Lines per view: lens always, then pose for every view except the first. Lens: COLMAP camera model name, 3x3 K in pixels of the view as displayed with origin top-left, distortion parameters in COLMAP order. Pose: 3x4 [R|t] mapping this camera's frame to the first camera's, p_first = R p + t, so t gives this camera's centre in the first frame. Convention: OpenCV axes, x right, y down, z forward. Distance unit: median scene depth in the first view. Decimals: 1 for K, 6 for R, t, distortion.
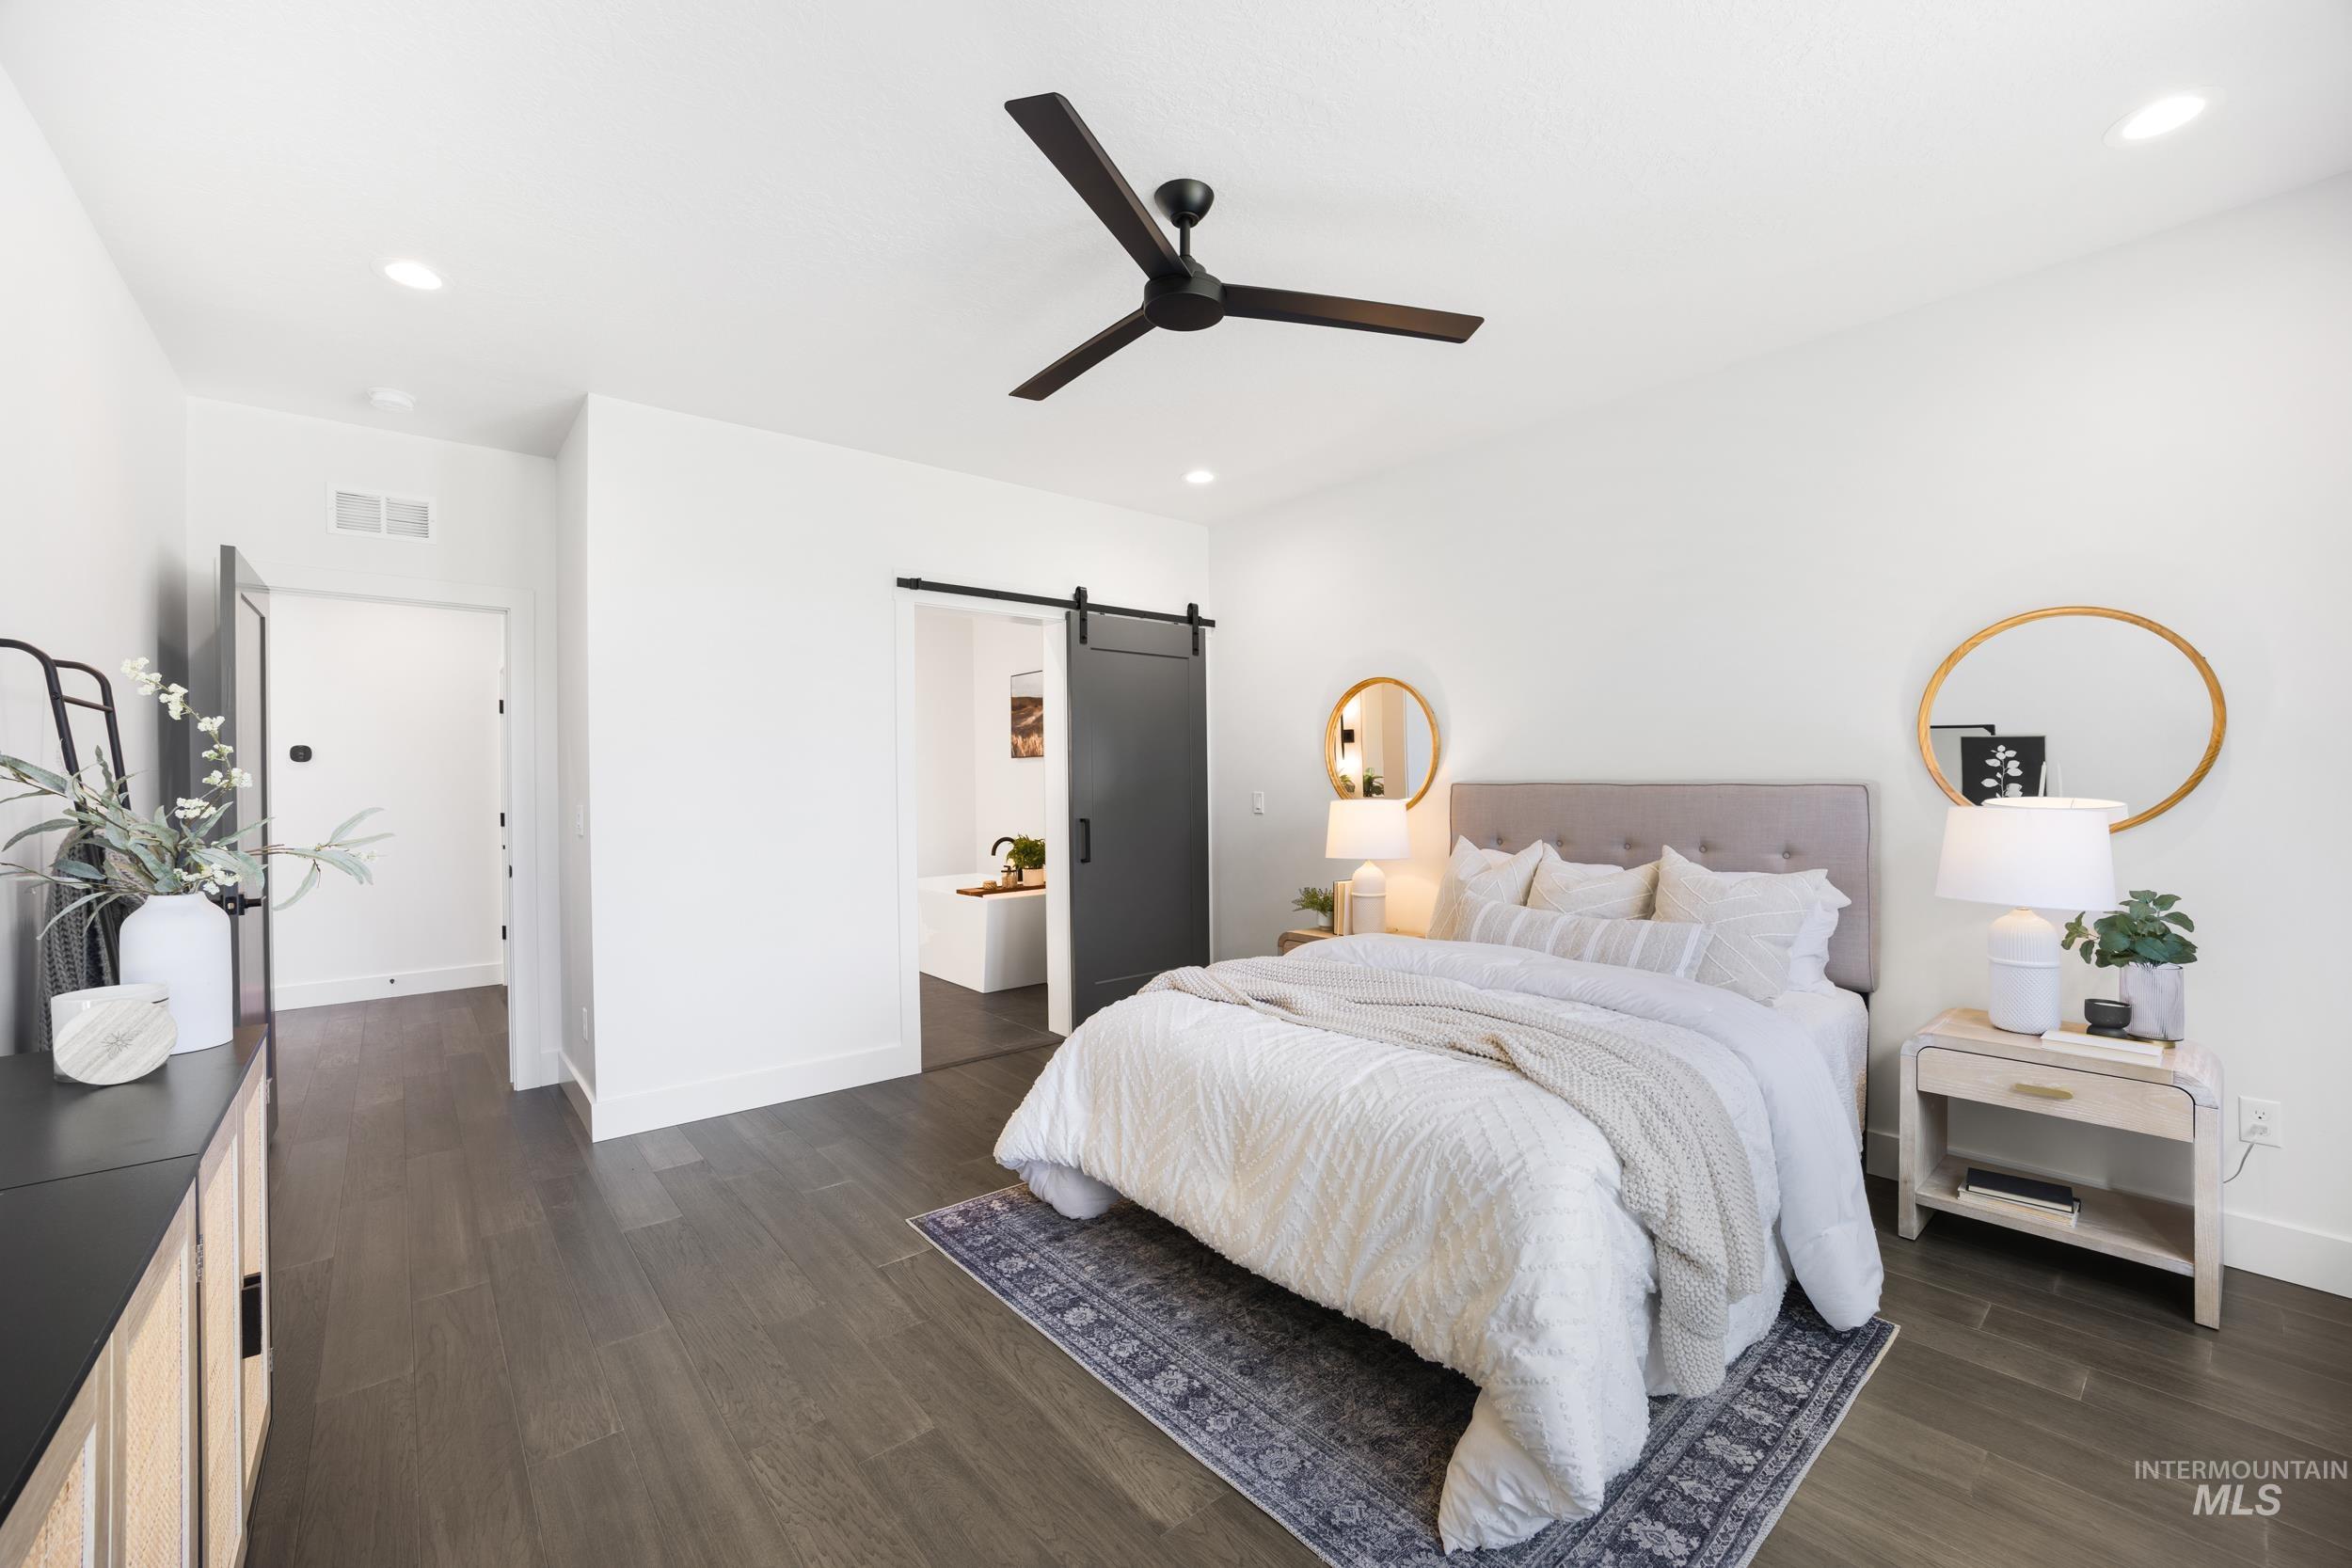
lens RADIAL K [[942.5, 0, 1182.5], [0, 942.5, 779.9], [0, 0, 1]] dist [-0.037102, 0.006136]
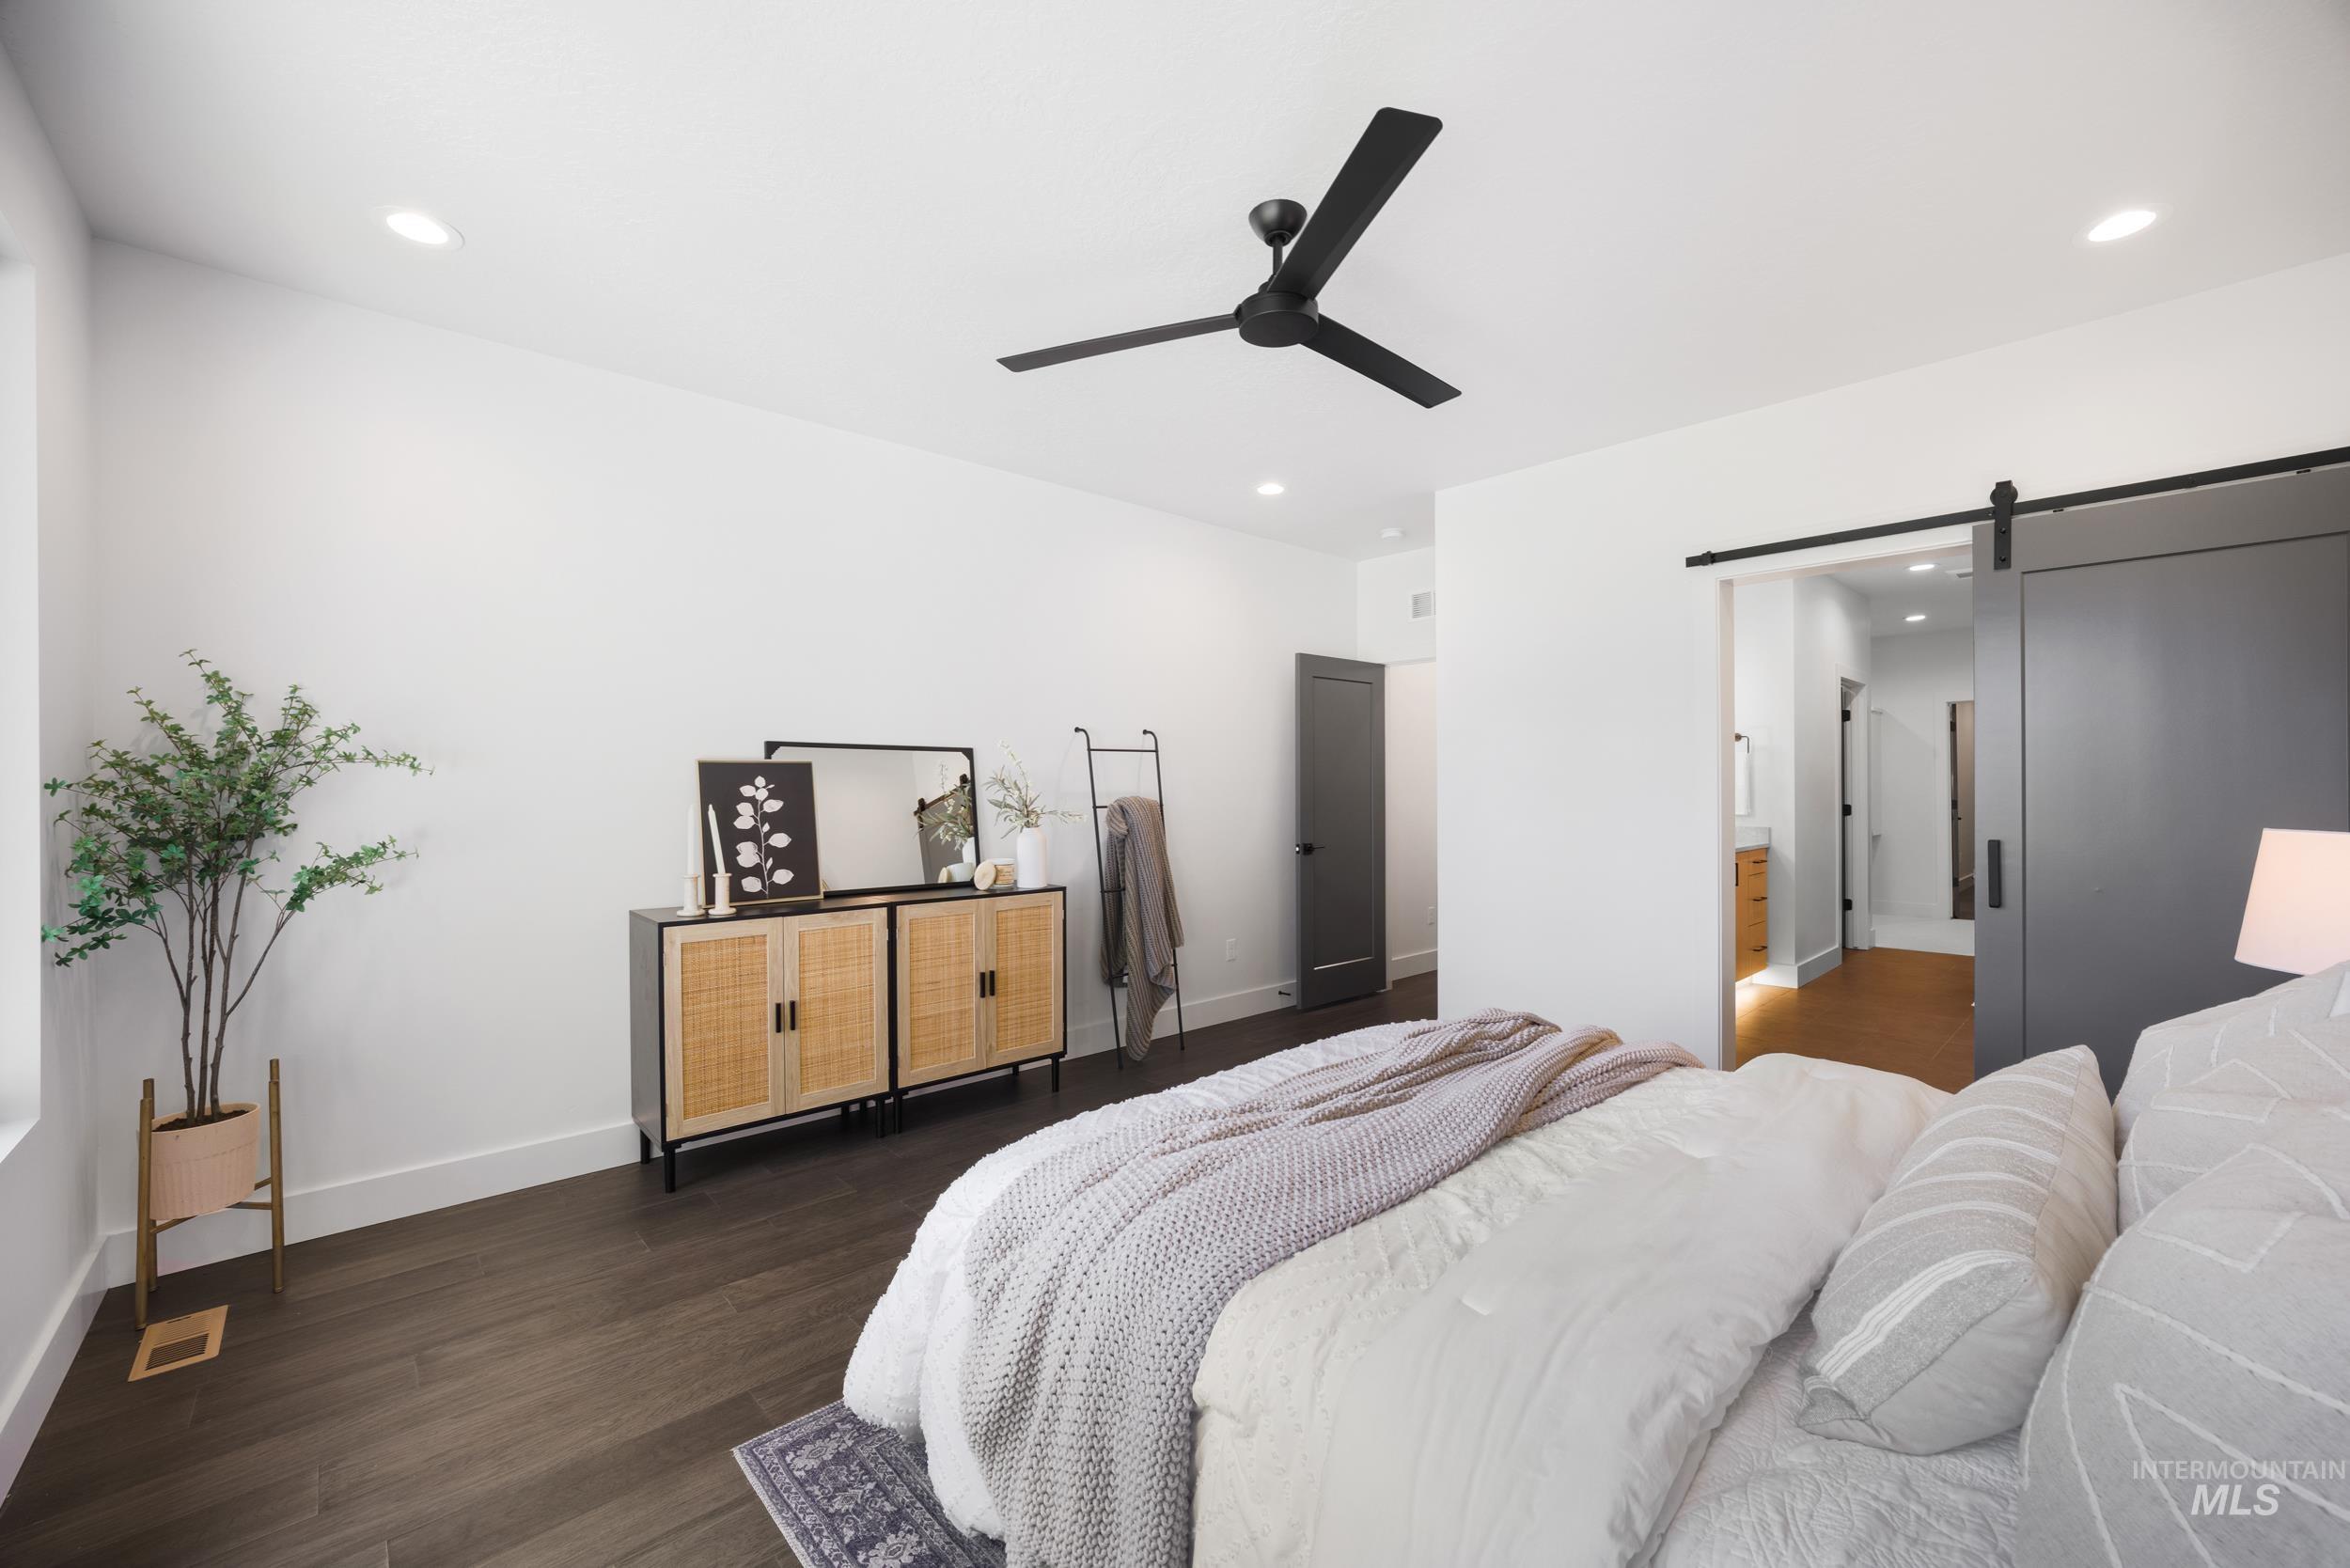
lens RADIAL K [[941.8, 0, 1172.9], [0, 941.8, 778.8], [0, 0, 1]] dist [-0.037102, 0.006136]
pose [[0.031399, 0.005466, -0.999492, 0.396927], [0.001152, 0.999984, 0.005505, -0.005384], [0.999506, -0.001324, 0.031392, 0.331167]]
